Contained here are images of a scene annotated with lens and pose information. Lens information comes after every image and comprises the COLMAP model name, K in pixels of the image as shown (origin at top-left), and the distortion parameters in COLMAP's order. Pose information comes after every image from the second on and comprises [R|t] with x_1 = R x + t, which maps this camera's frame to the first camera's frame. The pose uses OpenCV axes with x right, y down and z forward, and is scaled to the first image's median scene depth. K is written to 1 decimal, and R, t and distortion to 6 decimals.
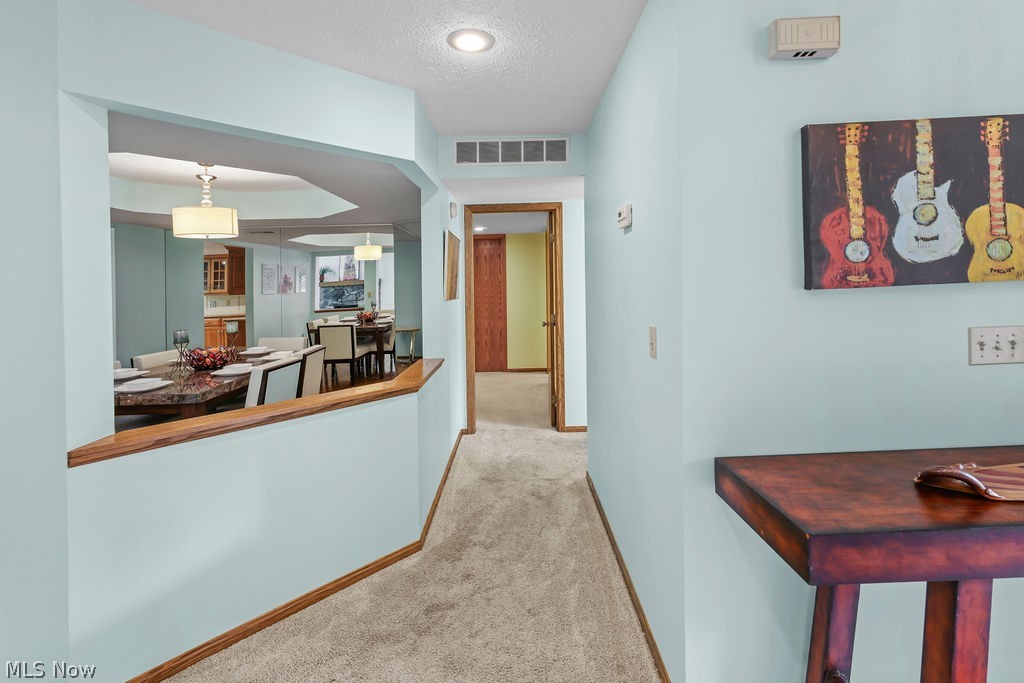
lens RADIAL K [[461.7, 0, 518.1], [0, 461.7, 275.0], [0, 0, 1]] dist [-0.000167, 0.000039]
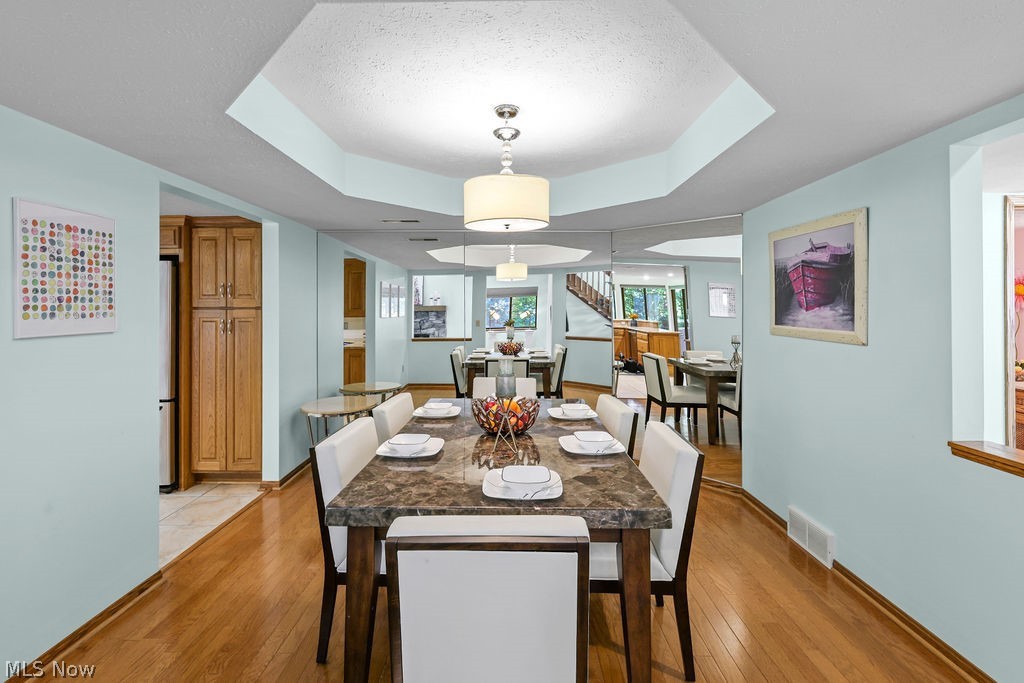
lens RADIAL K [[454.9, 0, 511.2], [0, 454.9, 308.5], [0, 0, 1]] dist [-0.000201, 0.000061]
pose [[0.999546, 0.028965, -0.008315, -1.647360], [-0.028880, 0.999531, 0.010224, 0.059650], [0.008607, -0.009980, 0.999913, 0.927873]]
